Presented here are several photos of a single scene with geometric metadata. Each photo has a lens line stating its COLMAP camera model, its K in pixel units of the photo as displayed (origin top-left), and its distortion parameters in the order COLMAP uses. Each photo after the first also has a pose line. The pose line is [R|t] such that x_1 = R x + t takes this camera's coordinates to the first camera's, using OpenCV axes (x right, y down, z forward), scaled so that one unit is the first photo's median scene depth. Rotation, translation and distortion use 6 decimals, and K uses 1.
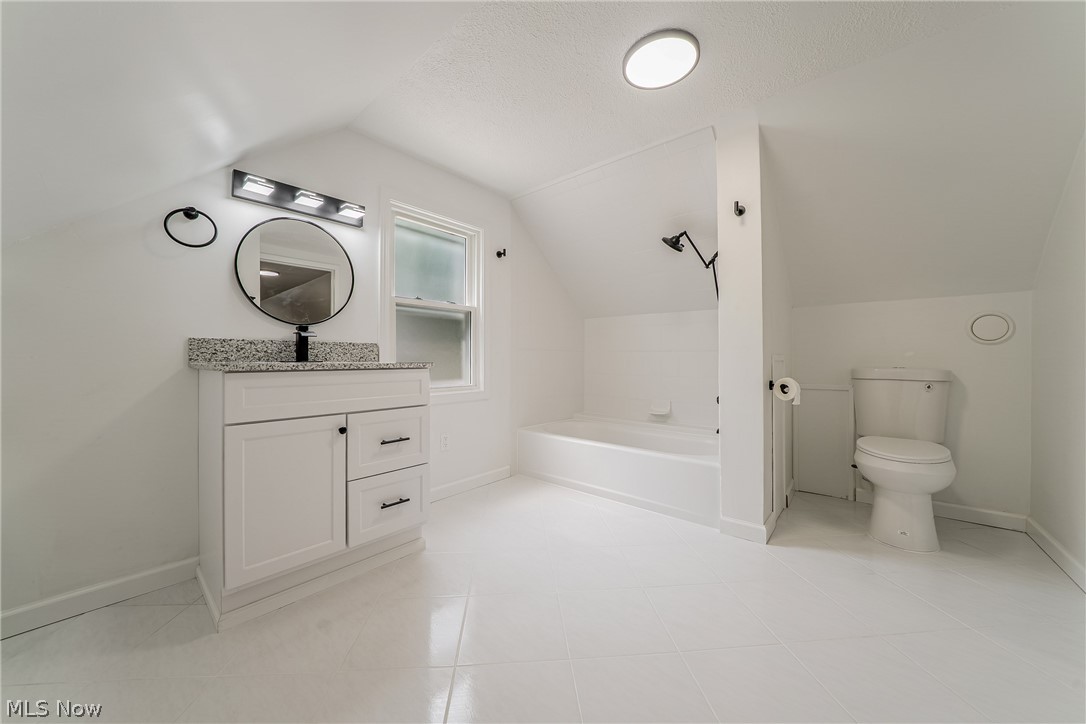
lens RADIAL K [[370.8, 0, 542.1], [0, 370.8, 359.9], [0, 0, 1]] dist [-0.001793, -0.000133]
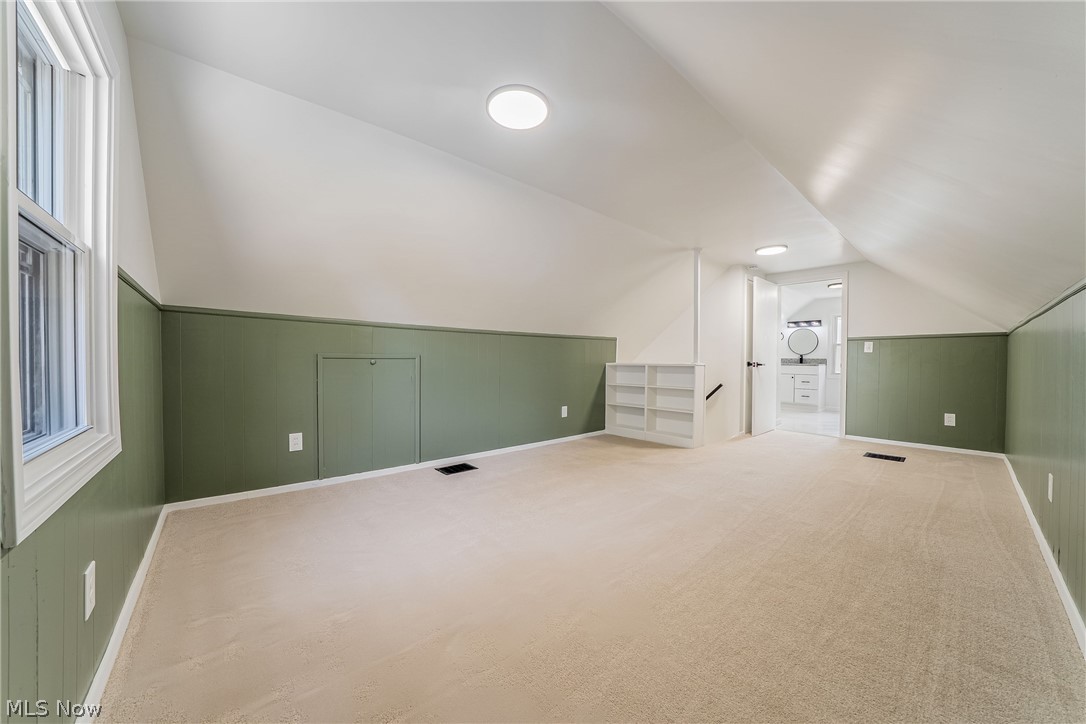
lens RADIAL K [[370.8, 0, 541.6], [0, 370.8, 365.3], [0, 0, 1]] dist [-0.001793, -0.000133]
pose [[-0.138834, 0.004045, -0.990307, 4.130284], [-0.003798, 0.999982, 0.004617, 0.019689], [0.990308, 0.004402, -0.138817, -1.375896]]
